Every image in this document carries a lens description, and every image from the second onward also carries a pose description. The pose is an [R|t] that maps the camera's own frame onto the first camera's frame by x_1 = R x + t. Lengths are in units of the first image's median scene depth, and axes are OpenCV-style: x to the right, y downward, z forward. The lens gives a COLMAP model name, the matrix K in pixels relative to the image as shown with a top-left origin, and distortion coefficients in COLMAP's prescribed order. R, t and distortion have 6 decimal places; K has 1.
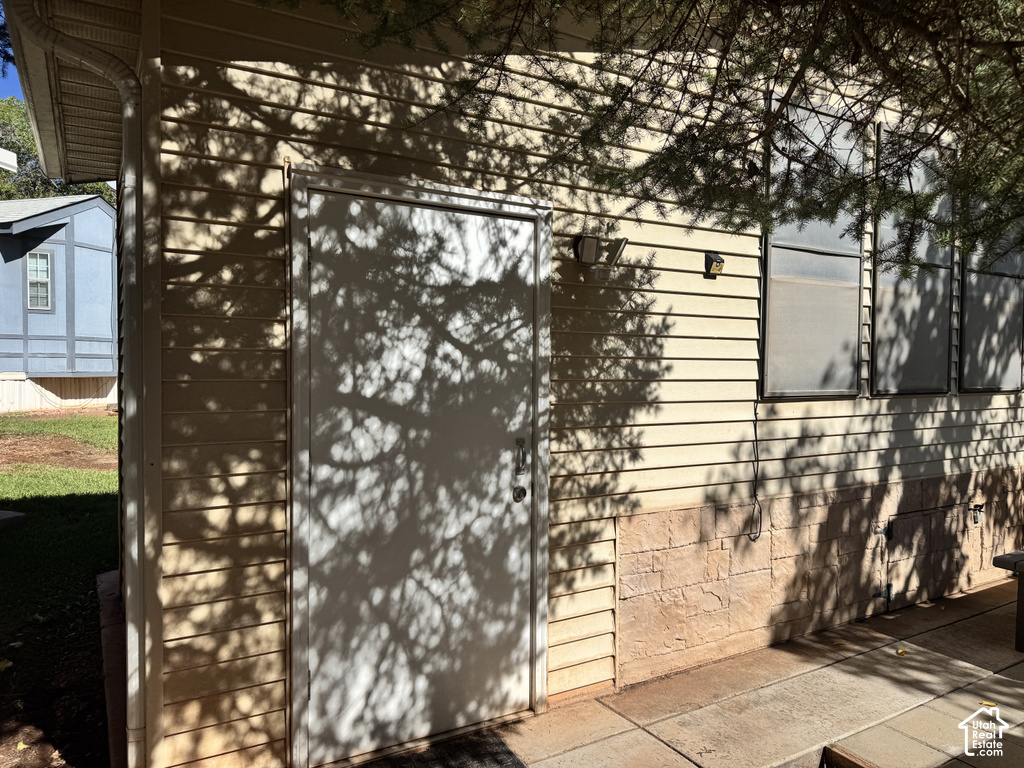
lens RADIAL K [[714.5, 0, 516.4], [0, 714.5, 384.1], [0, 0, 1]] dist [0.079896, -0.120080]
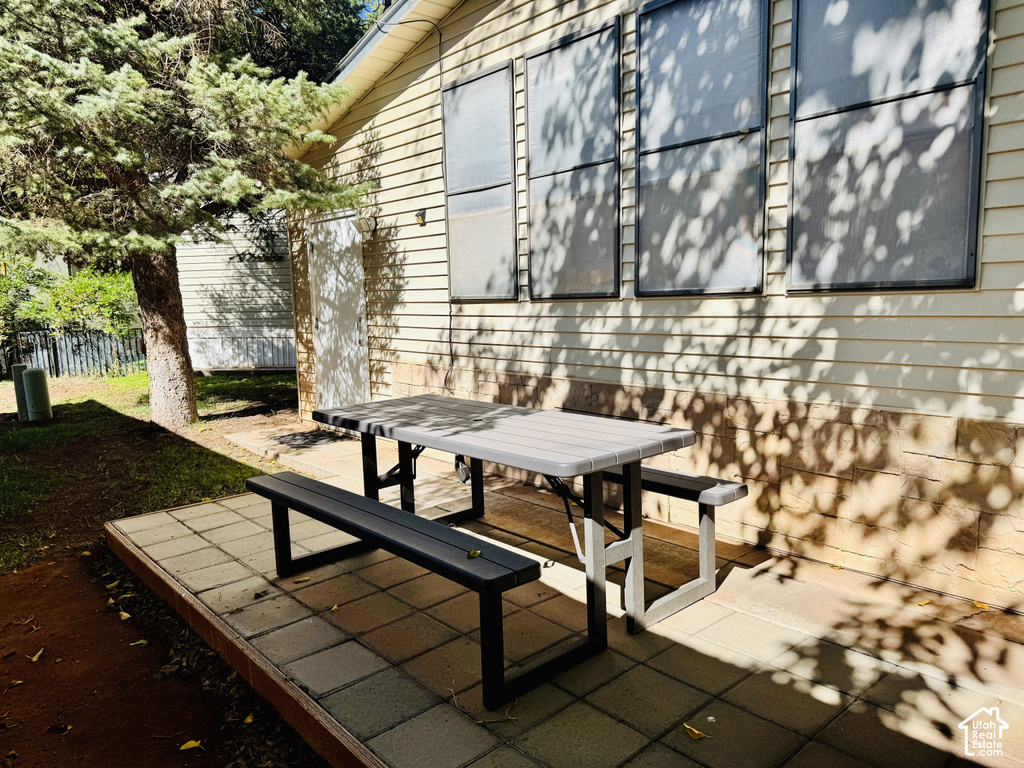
lens RADIAL K [[714.5, 0, 516.4], [0, 714.5, 384.1], [0, 0, 1]] dist [0.079896, -0.120080]
pose [[0.189769, 0.113971, -0.975191, 1.723879], [0.003757, 0.993148, 0.116801, 0.017656], [0.981822, -0.025829, 0.188040, 0.796649]]
